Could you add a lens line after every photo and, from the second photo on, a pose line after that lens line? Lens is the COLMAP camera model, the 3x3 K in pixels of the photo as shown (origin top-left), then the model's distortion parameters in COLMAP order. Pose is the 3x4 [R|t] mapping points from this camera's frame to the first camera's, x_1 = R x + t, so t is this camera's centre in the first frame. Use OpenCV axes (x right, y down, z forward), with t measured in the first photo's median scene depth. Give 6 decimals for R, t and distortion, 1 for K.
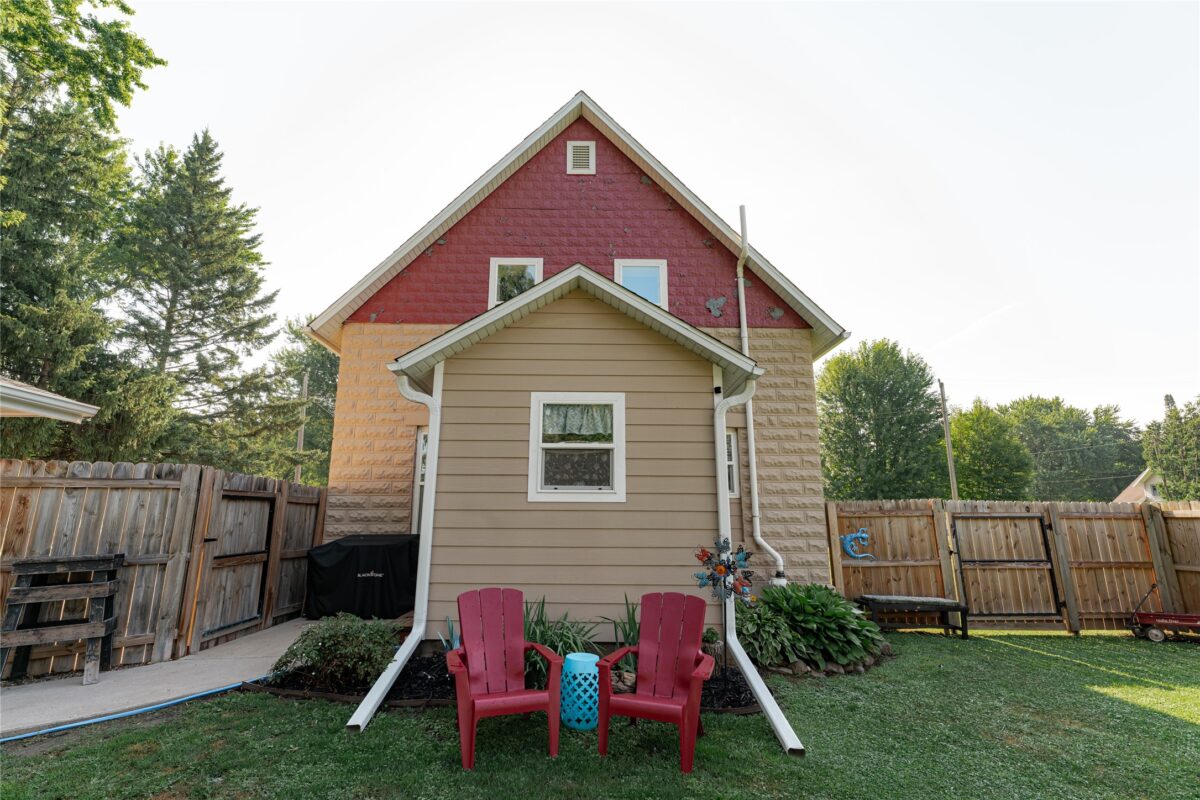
lens RADIAL K [[565.7, 0, 594.1], [0, 565.7, 390.1], [0, 0, 1]] dist [0.002691, -0.001230]
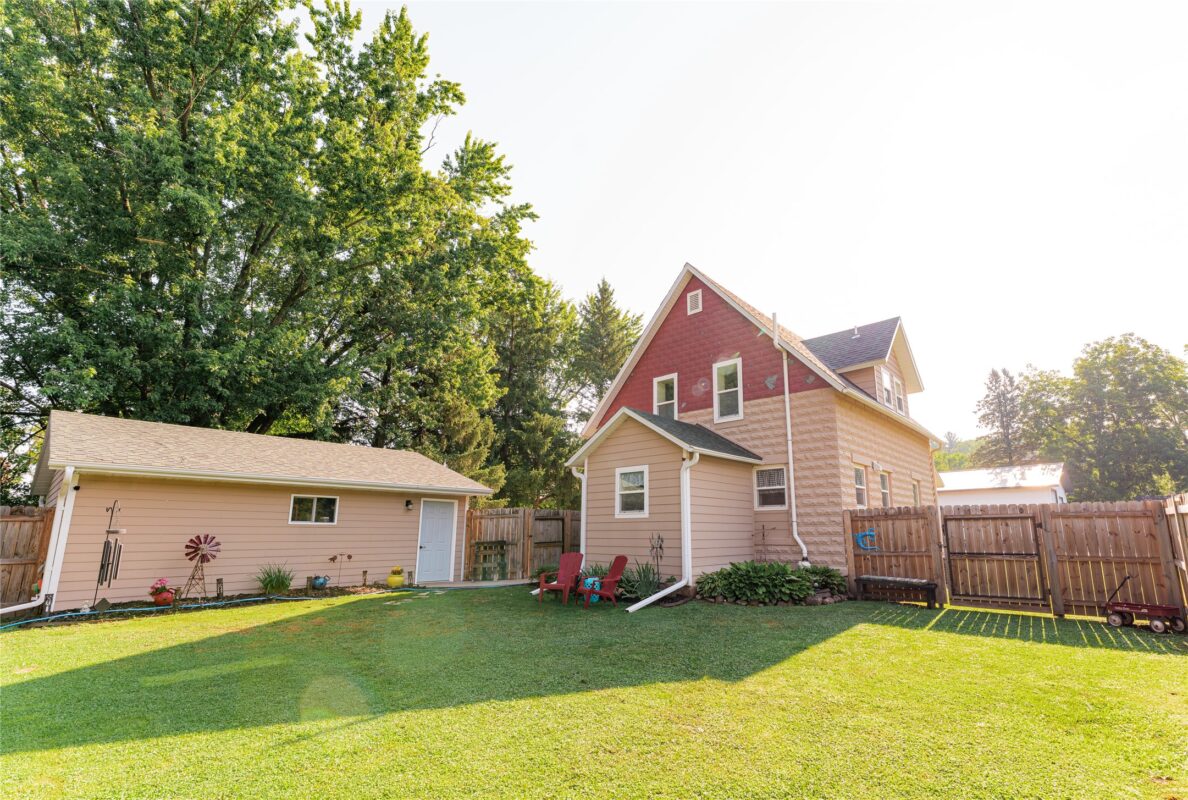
lens RADIAL K [[513.7, 0, 593.9], [0, 513.7, 404.6], [0, 0, 1]] dist [0.000595, 0.000934]
pose [[0.717050, -0.174784, -0.674752, 0.913530], [0.170439, 0.982630, -0.073411, -0.080647], [0.675863, -0.062365, 0.734384, -0.379807]]
